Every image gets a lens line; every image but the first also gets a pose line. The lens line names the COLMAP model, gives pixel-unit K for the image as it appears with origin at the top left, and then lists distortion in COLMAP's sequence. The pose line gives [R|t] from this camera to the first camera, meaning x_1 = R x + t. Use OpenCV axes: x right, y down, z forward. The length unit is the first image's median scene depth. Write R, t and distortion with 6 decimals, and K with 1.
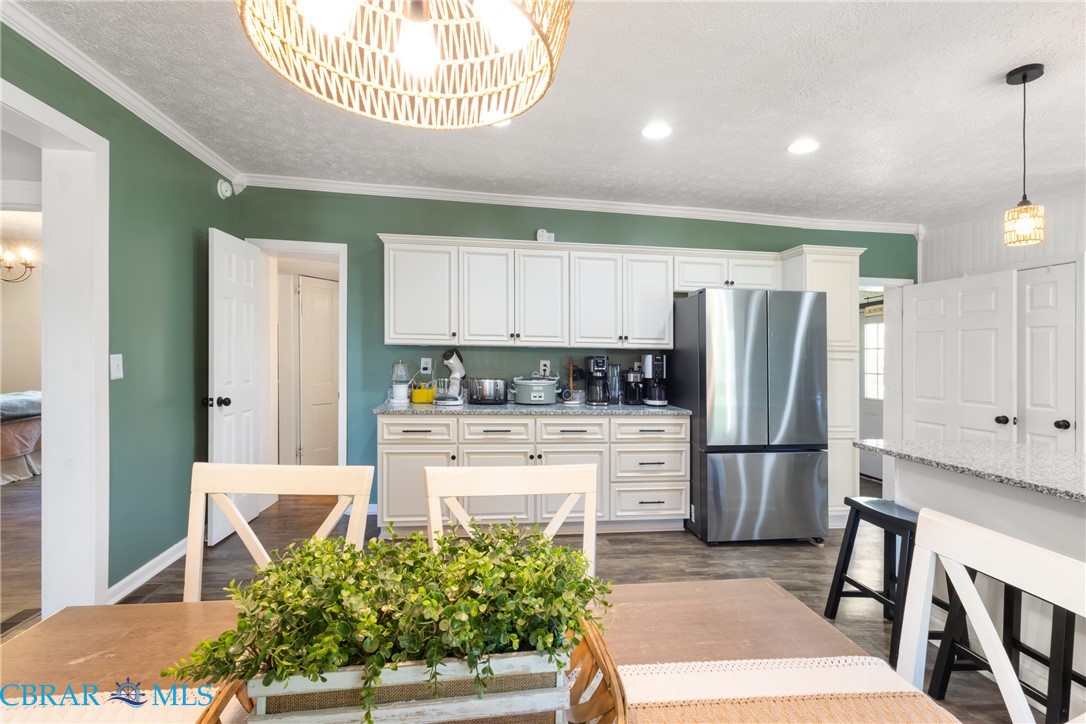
lens RADIAL K [[507.7, 0, 544.9], [0, 507.7, 350.7], [0, 0, 1]] dist [0.002732, -0.001272]
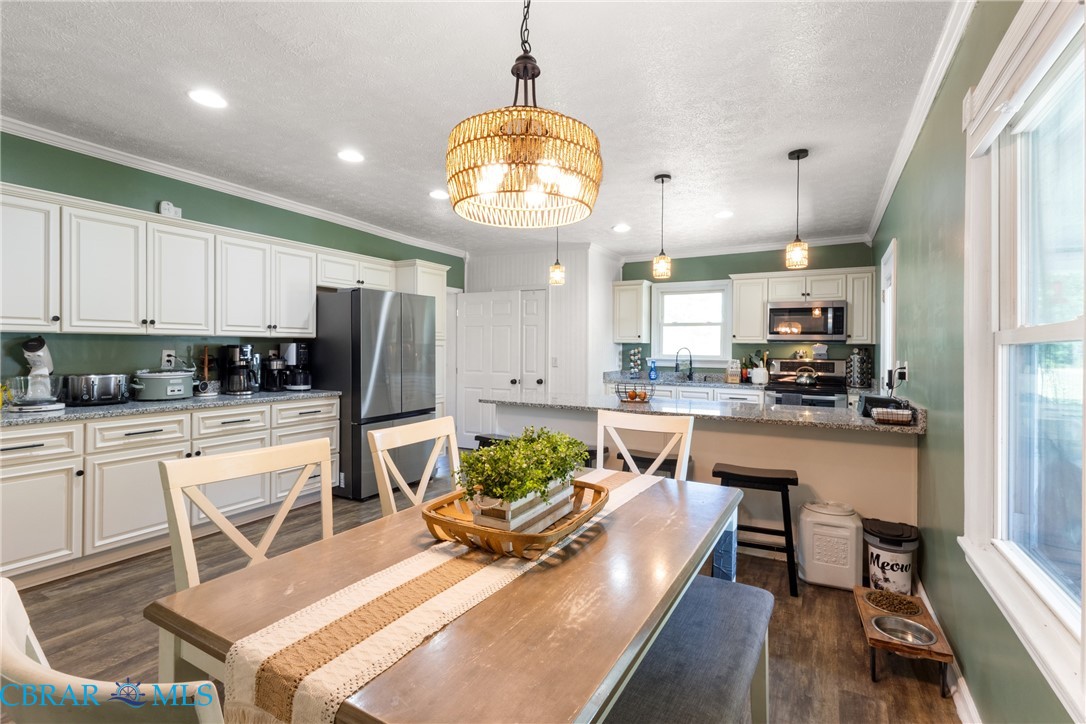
lens RADIAL K [[507.7, 0, 542.7], [0, 507.7, 336.4], [0, 0, 1]] dist [0.002732, -0.001272]
pose [[0.605880, 0.004594, 0.795542, -0.331711], [-0.006540, 0.999978, -0.000794, -0.008601], [-0.795529, -0.004722, 0.605897, -0.059497]]
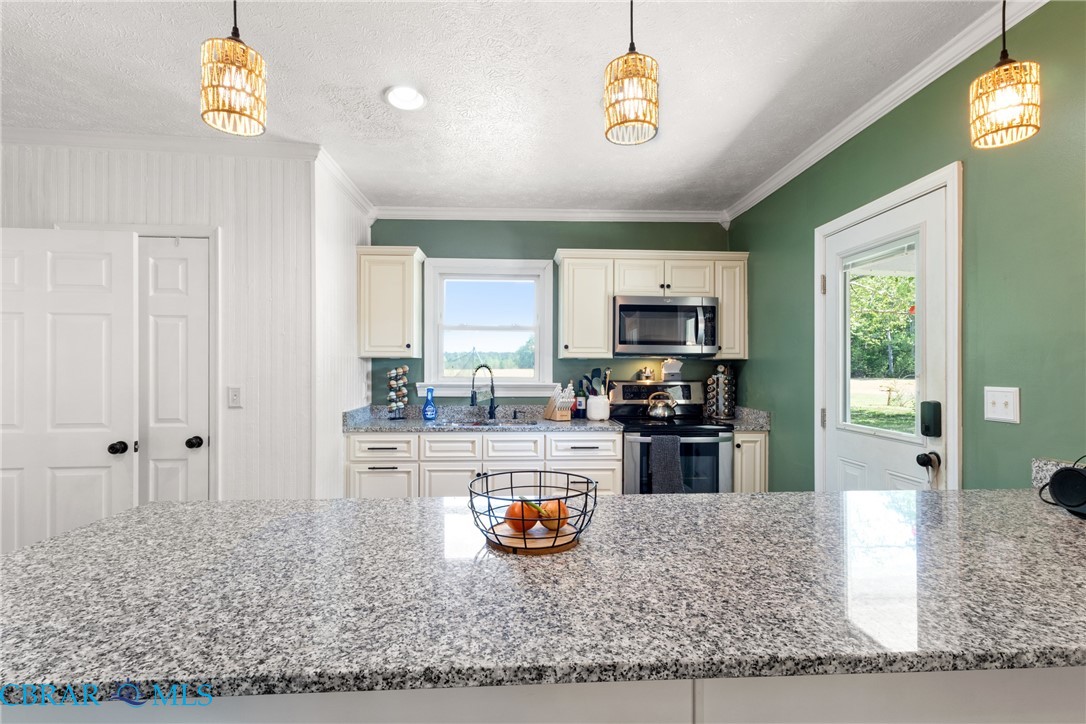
lens RADIAL K [[507.7, 0, 547.6], [0, 507.7, 365.3], [0, 0, 1]] dist [0.002732, -0.001272]
pose [[0.080294, -0.013369, 0.996682, 0.255458], [-0.012112, 0.999823, 0.014387, 0.007355], [-0.996698, -0.013227, 0.080117, 0.358028]]
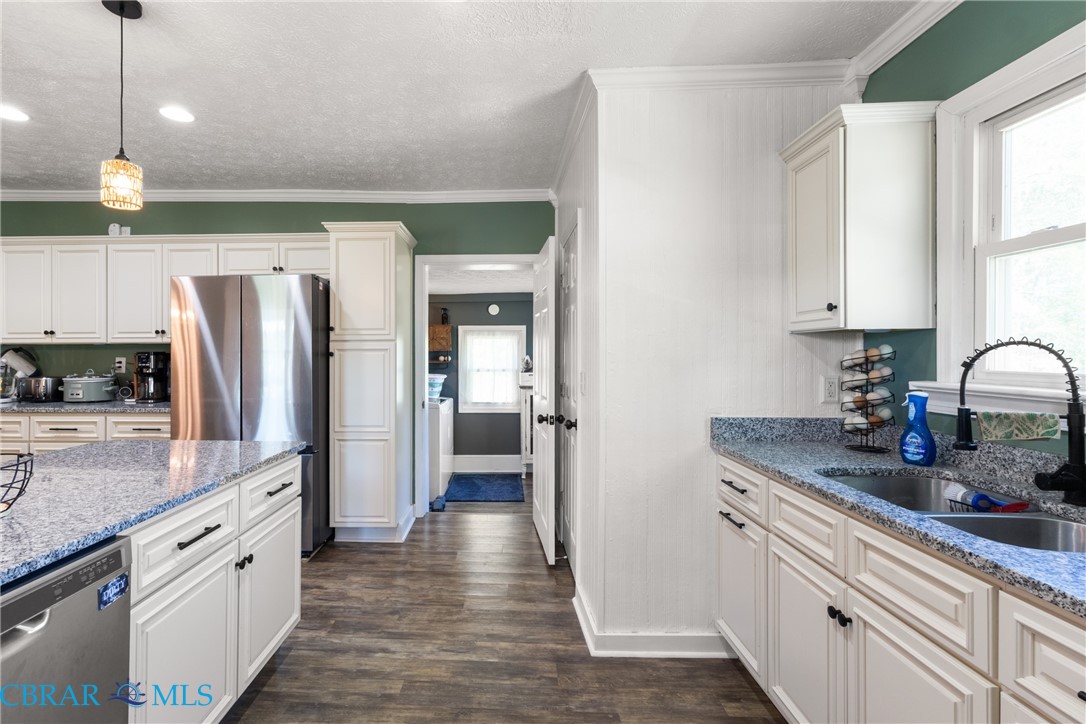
lens RADIAL K [[507.7, 0, 491.4], [0, 507.7, 350.5], [0, 0, 1]] dist [0.002732, -0.001272]
pose [[0.985524, -0.022411, -0.168049, 0.930207], [0.023204, 0.999727, 0.002757, 0.021298], [0.167942, -0.006616, 0.985775, 0.163842]]
